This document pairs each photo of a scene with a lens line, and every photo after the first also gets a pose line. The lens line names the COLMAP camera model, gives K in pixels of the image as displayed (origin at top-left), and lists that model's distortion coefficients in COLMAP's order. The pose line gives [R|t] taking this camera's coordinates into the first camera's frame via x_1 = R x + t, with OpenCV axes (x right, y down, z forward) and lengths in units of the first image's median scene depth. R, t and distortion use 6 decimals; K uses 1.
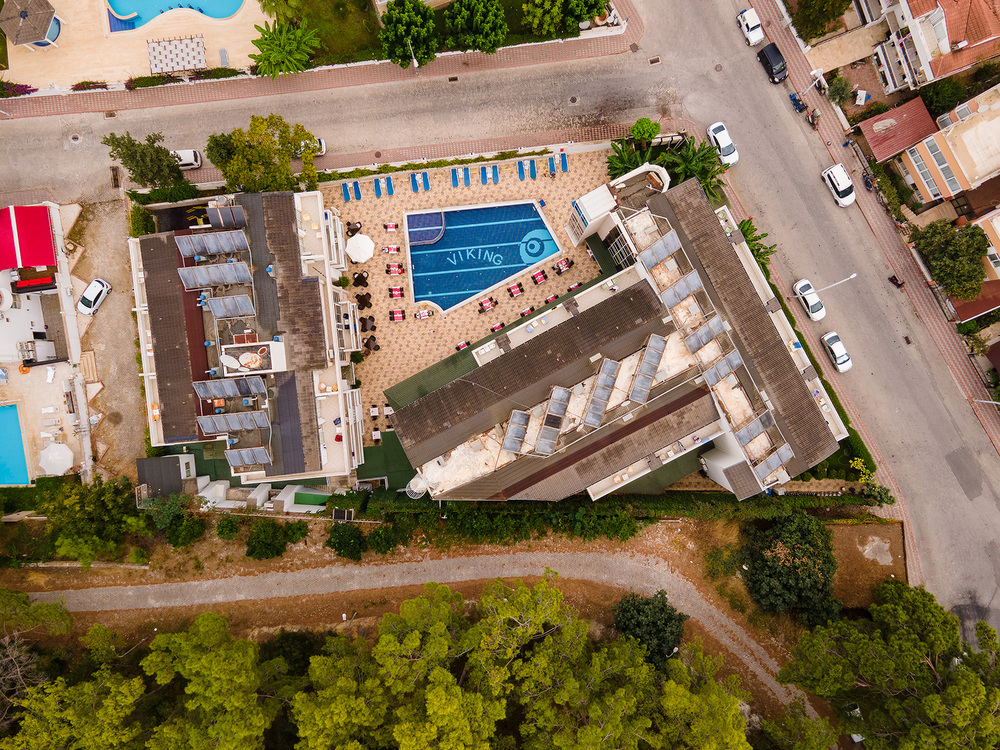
lens RADIAL K [[727.5, 0, 498.0], [0, 727.5, 377.0], [0, 0, 1]] dist [0.032889, 0.024260]
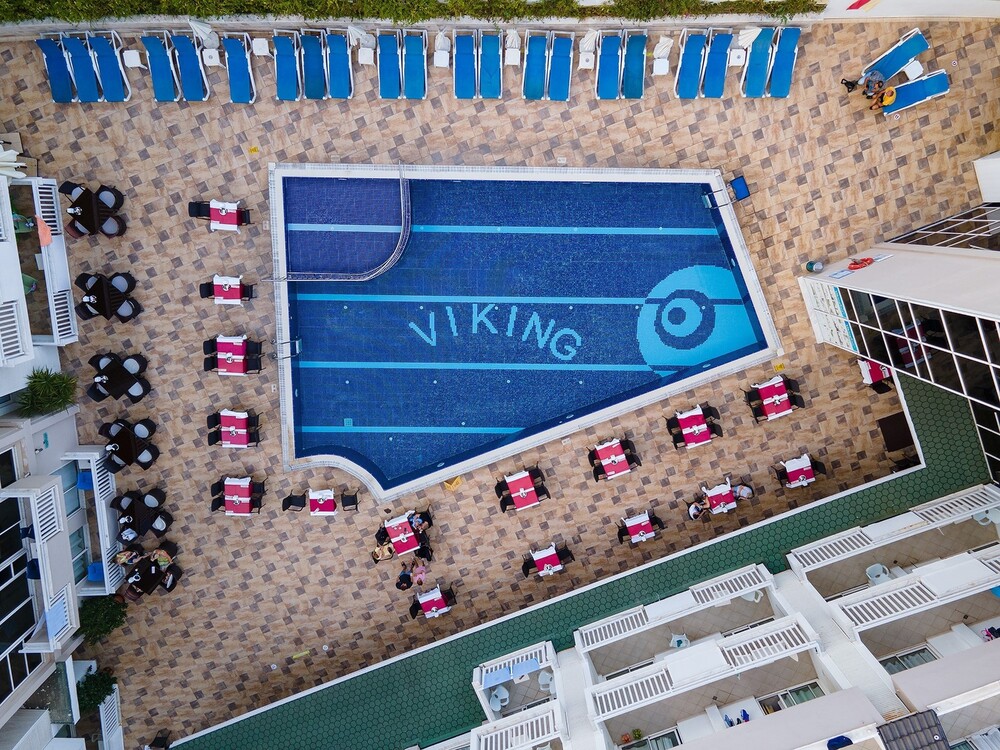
lens RADIAL K [[729.4, 0, 502.5], [0, 729.4, 372.8], [0, 0, 1]] dist [0.013234, 0.068242]
pose [[0.993835, 0.094576, 0.057857, -0.046325], [-0.104030, 0.975934, 0.191650, -0.211102], [-0.038339, -0.196487, 0.979757, 0.691621]]
